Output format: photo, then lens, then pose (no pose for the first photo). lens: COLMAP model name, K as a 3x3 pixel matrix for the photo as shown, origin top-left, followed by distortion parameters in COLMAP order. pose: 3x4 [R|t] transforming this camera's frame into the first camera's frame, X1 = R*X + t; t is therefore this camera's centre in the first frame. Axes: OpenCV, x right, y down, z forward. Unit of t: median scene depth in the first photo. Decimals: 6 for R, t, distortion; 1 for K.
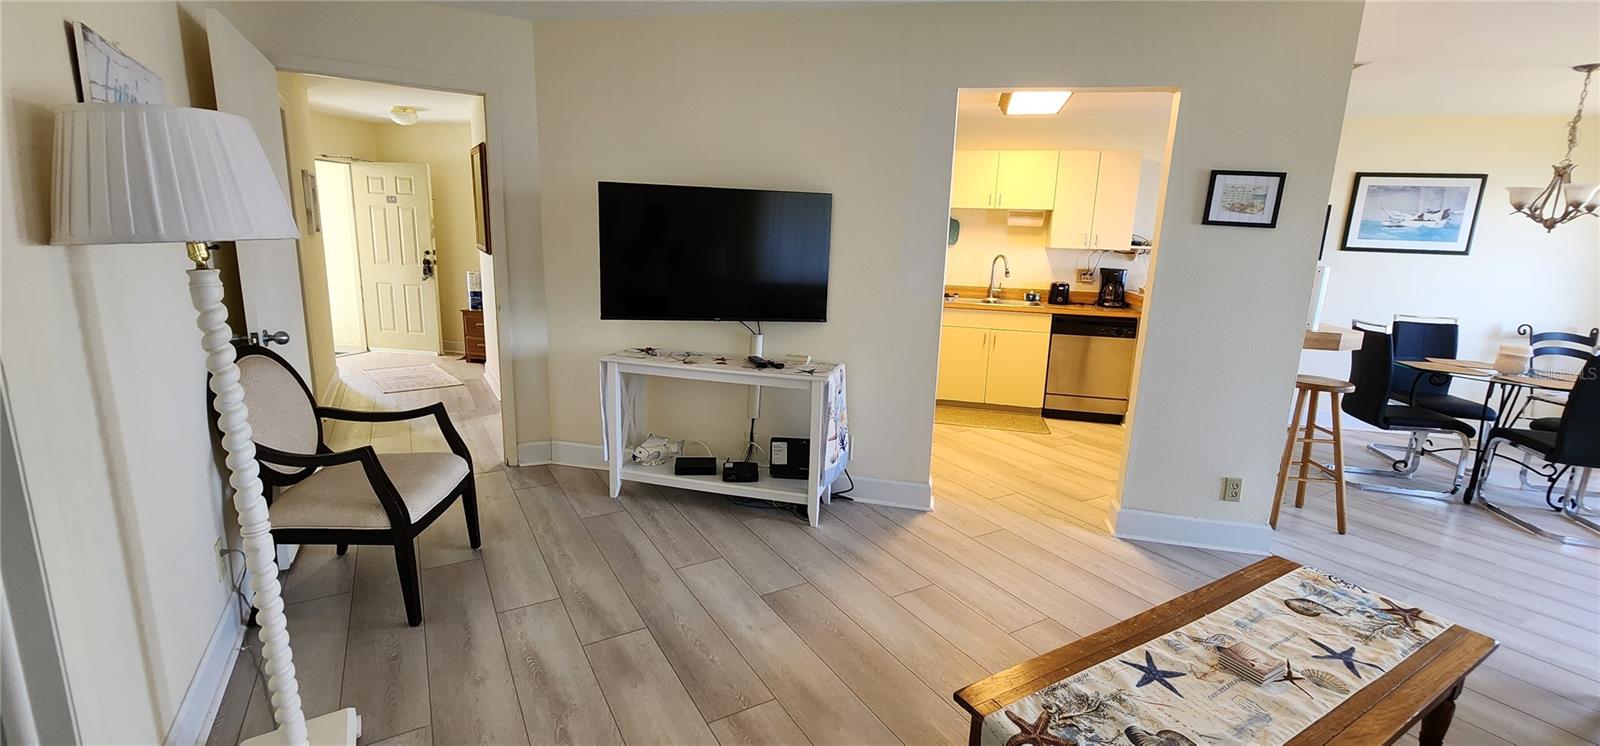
lens RADIAL K [[656.6, 0, 800.0], [0, 656.6, 373.0], [0, 0, 1]] dist [-0.000050, 0.000220]
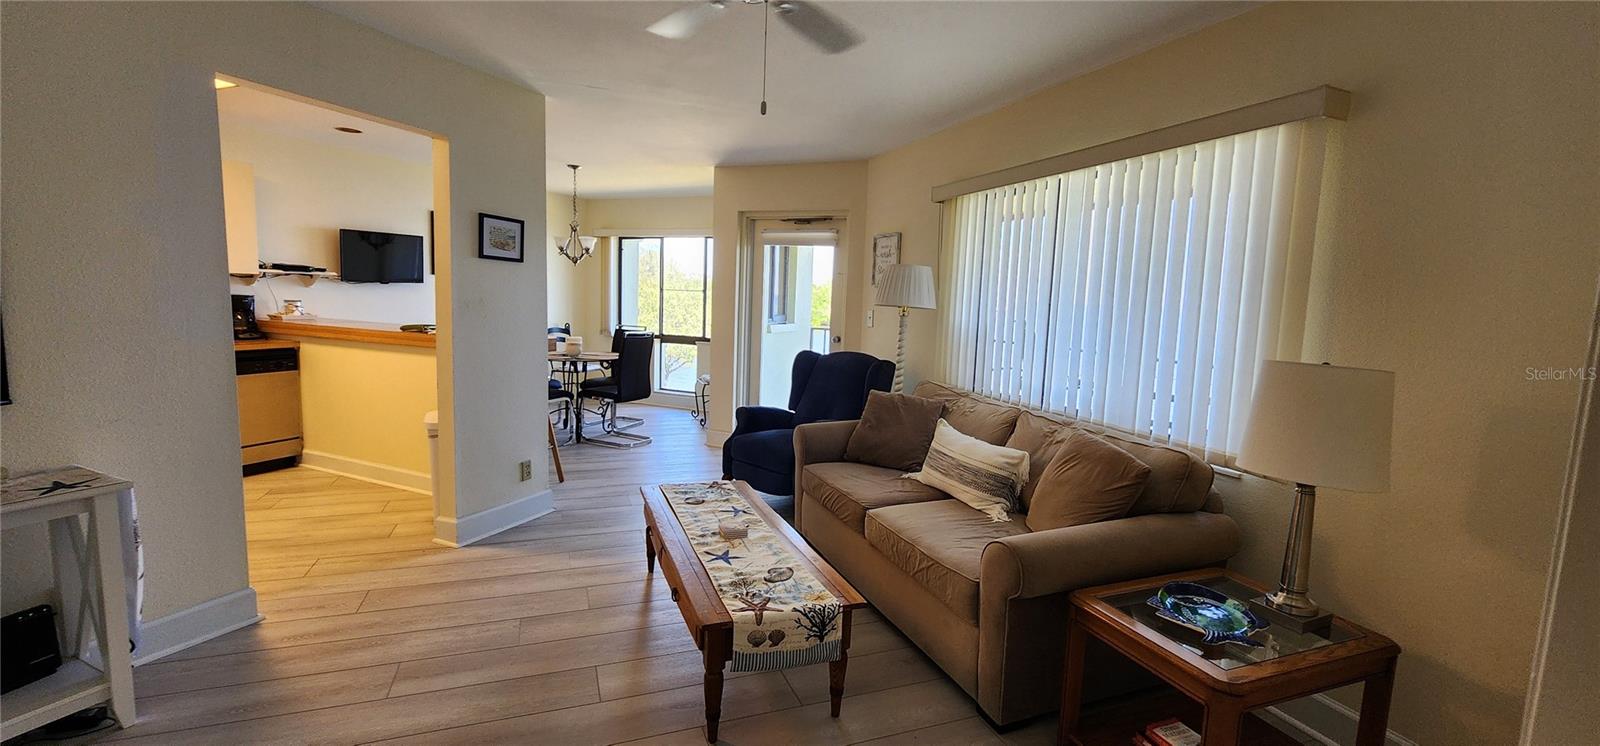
lens RADIAL K [[662.3, 0, 798.3], [0, 662.3, 369.8], [0, 0, 1]] dist [-0.000251, 0.000191]
pose [[0.181480, -0.140096, 0.973364, -0.419989], [0.168883, 0.979535, 0.109496, -0.056401], [-0.968785, 0.144513, 0.201425, 0.210035]]
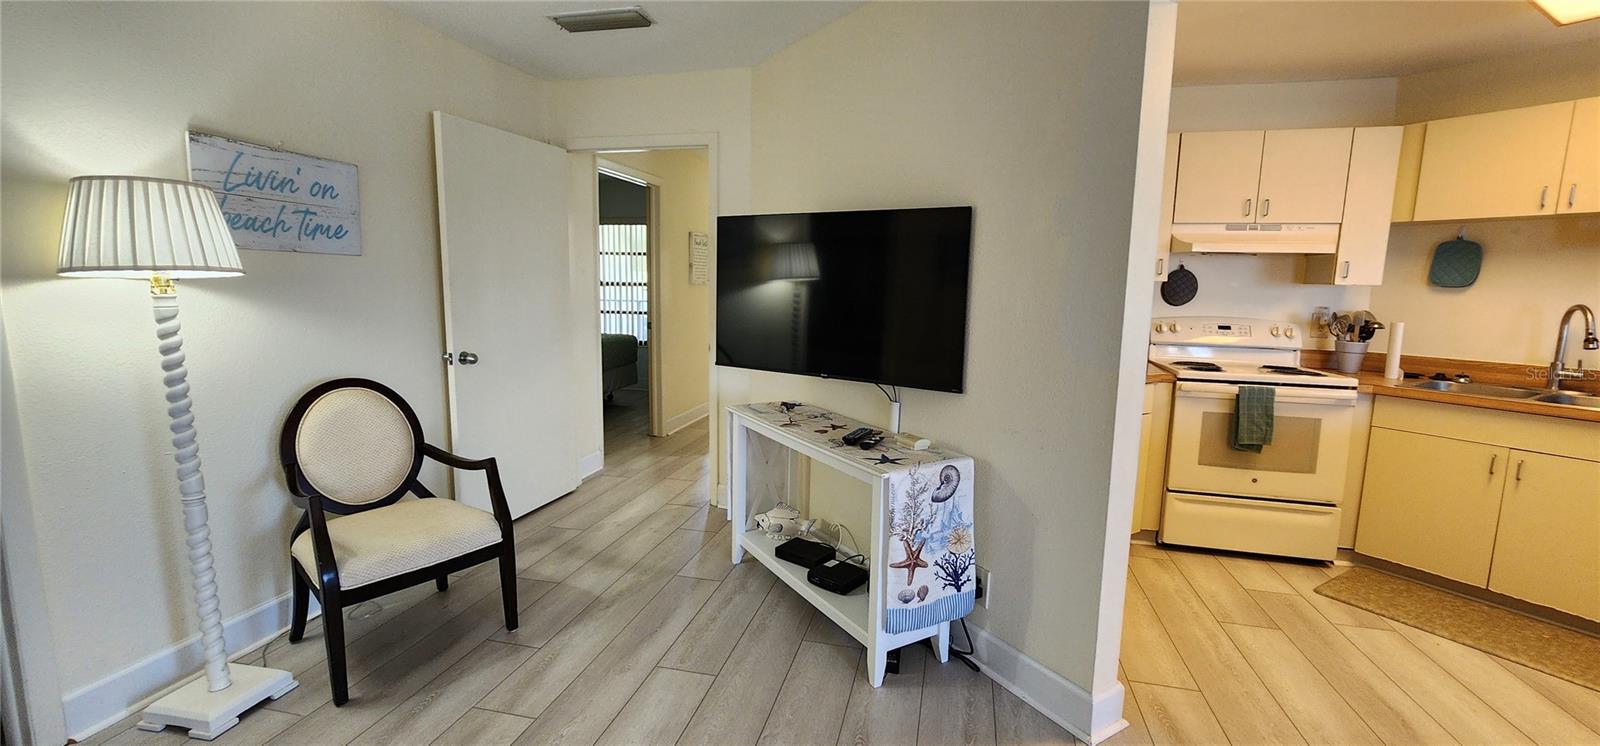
lens RADIAL K [[662.3, 0, 798.3], [0, 662.3, 369.8], [0, 0, 1]] dist [-0.000251, 0.000191]
pose [[0.708055, 0.076269, -0.702027, 0.416605], [-0.134983, 0.990437, -0.028540, -0.062051], [0.693136, 0.114970, 0.711578, 0.406503]]
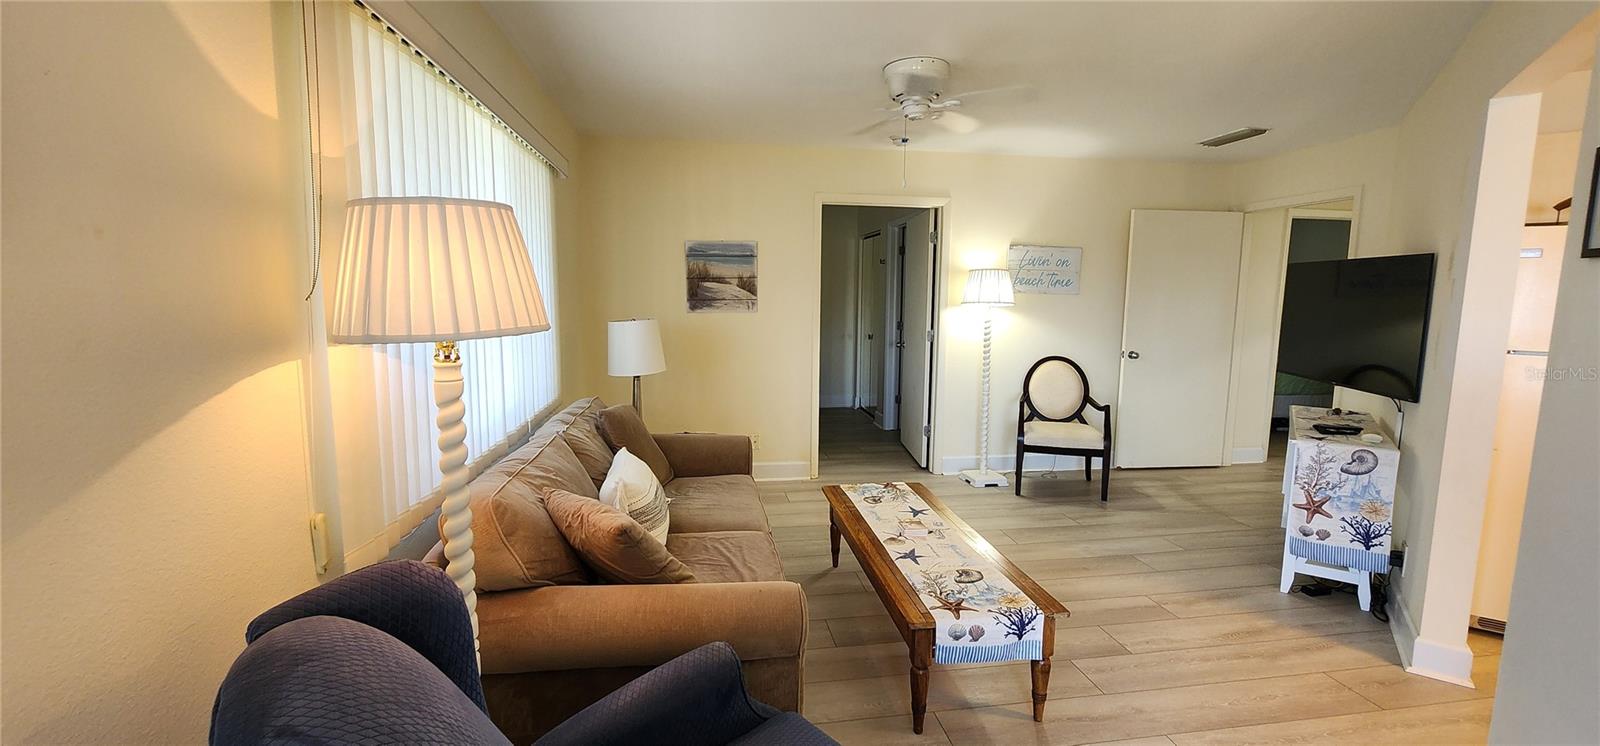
lens RADIAL K [[662.3, 0, 798.3], [0, 662.3, 369.8], [0, 0, 1]] dist [-0.000251, 0.000191]
pose [[-0.374115, 0.072267, -0.924562, 1.164765], [-0.208129, 0.964985, 0.159644, -0.093471], [0.903726, 0.252153, -0.345975, 0.590443]]
